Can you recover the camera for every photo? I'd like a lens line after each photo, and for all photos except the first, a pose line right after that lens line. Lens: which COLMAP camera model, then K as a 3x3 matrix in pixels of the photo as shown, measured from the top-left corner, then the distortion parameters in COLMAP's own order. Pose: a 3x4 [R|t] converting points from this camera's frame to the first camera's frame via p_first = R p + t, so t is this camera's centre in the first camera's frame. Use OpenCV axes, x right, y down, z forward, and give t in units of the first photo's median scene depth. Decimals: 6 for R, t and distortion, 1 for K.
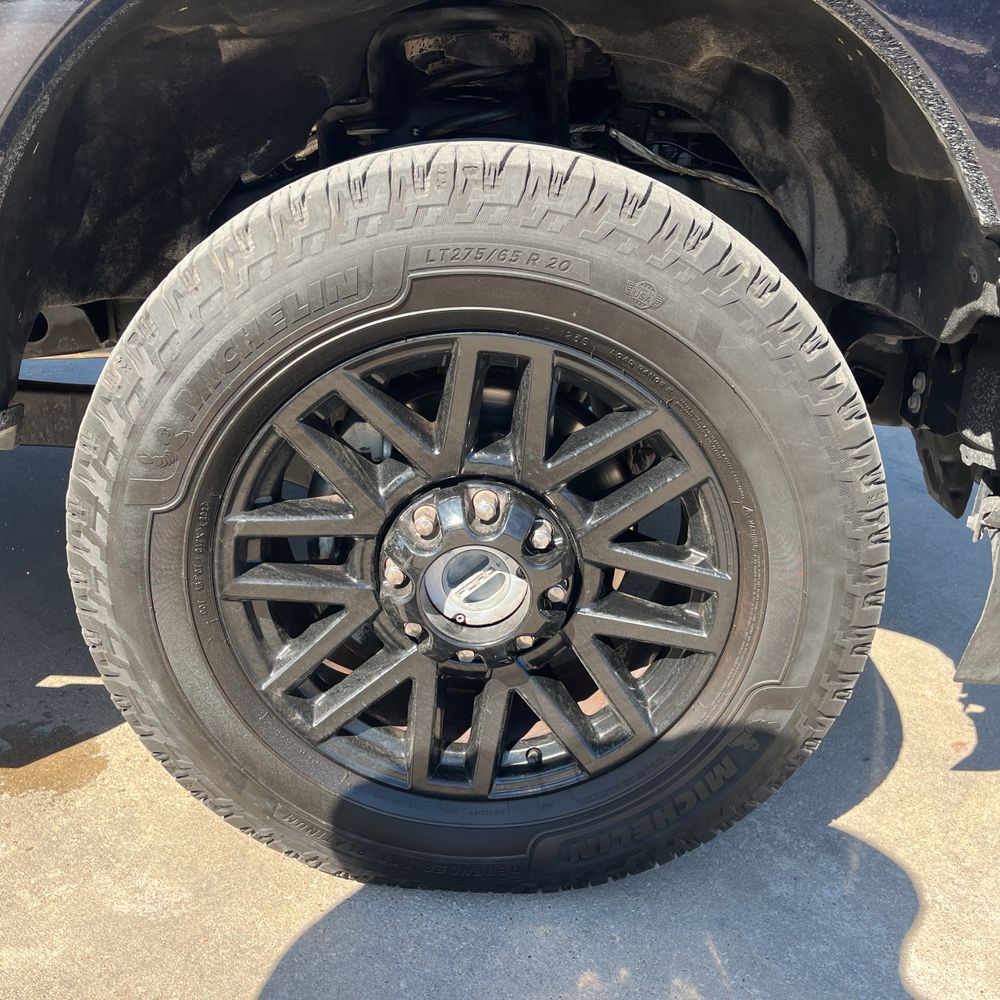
lens RADIAL K [[1014.8, 0, 511.2], [0, 1014.8, 496.2], [0, 0, 1]] dist [0.024852, 0.000000]
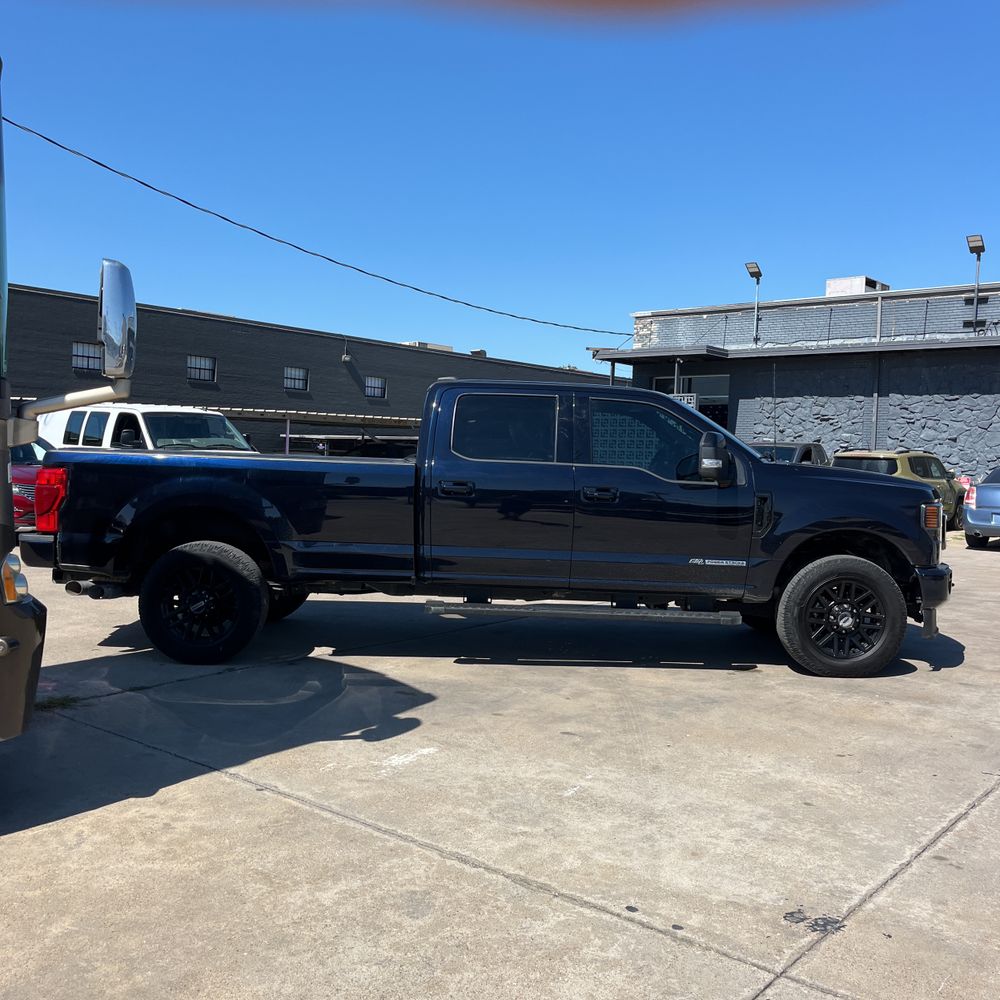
lens RADIAL K [[1014.8, 0, 496.8], [0, 1014.8, 502.8], [0, 0, 1]] dist [0.024852, 0.000000]
pose [[0.999518, -0.030765, -0.004172, -2.248060], [0.027636, 0.942878, -0.331989, 1.508731], [0.014147, 0.331713, 0.943274, -5.528988]]
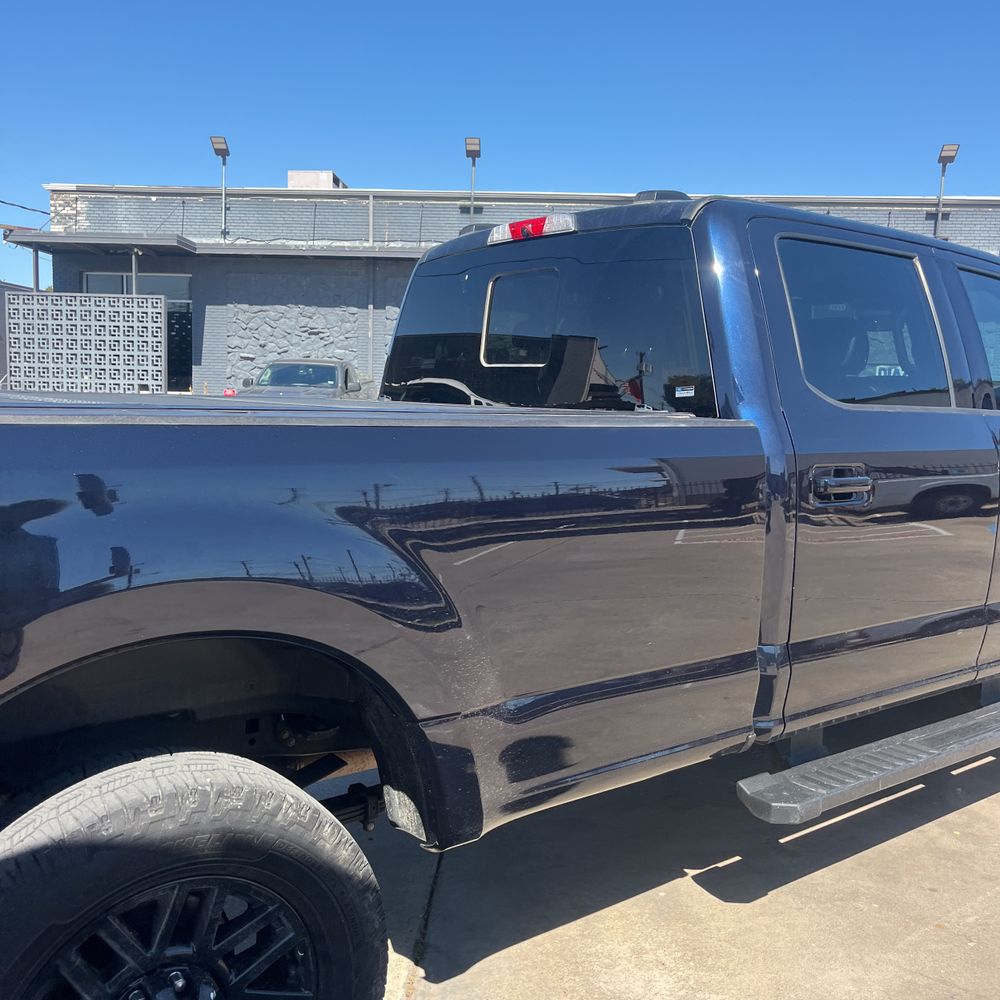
lens RADIAL K [[1014.8, 0, 499.3], [0, 1014.8, 498.4], [0, 0, 1]] dist [0.024852, 0.000000]
pose [[0.787352, -0.107093, 0.607131, -4.693108], [0.254226, 0.953567, -0.161488, -0.544184], [-0.561646, 0.281497, 0.778019, -0.795122]]
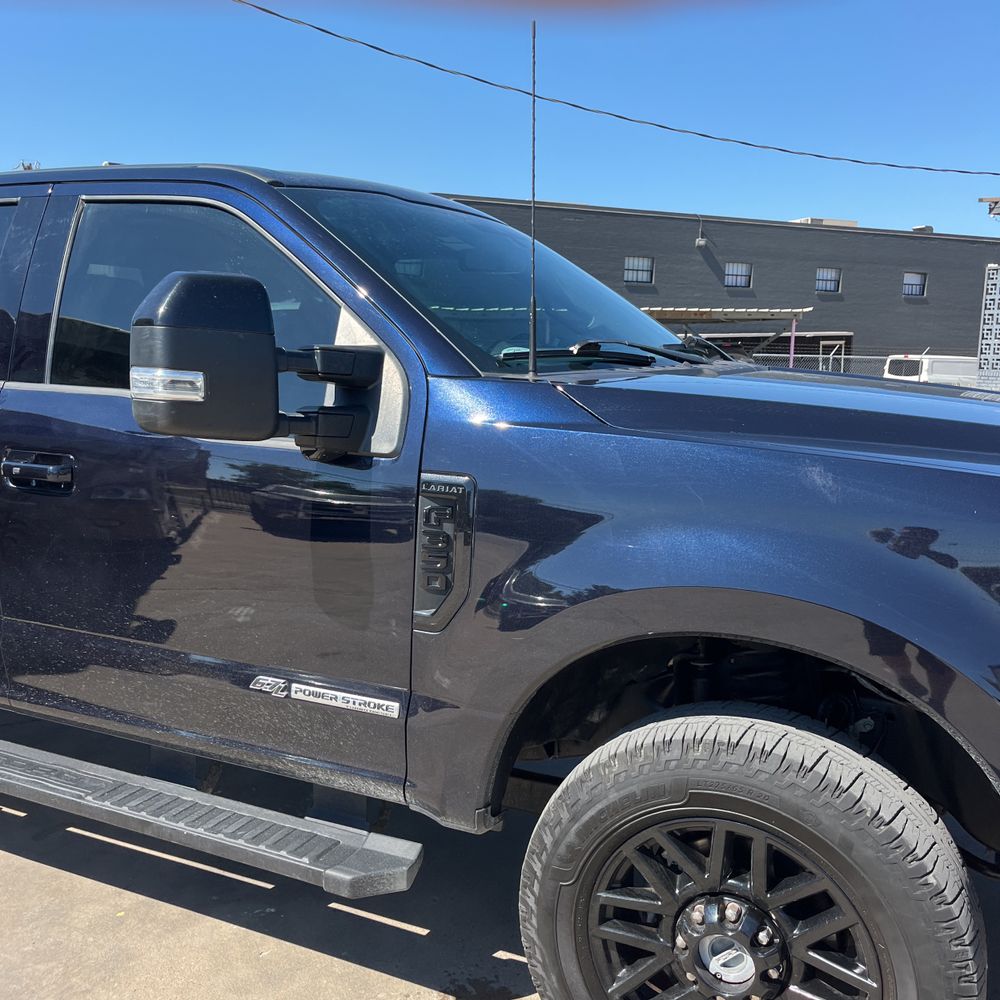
lens RADIAL K [[1014.8, 0, 494.8], [0, 1014.8, 514.1], [0, 0, 1]] dist [0.024852, 0.000000]
pose [[0.900961, 0.018680, -0.433499, 0.365062], [-0.120740, 0.970406, -0.209125, -0.245753], [0.416763, 0.240754, 0.876553, -0.932142]]
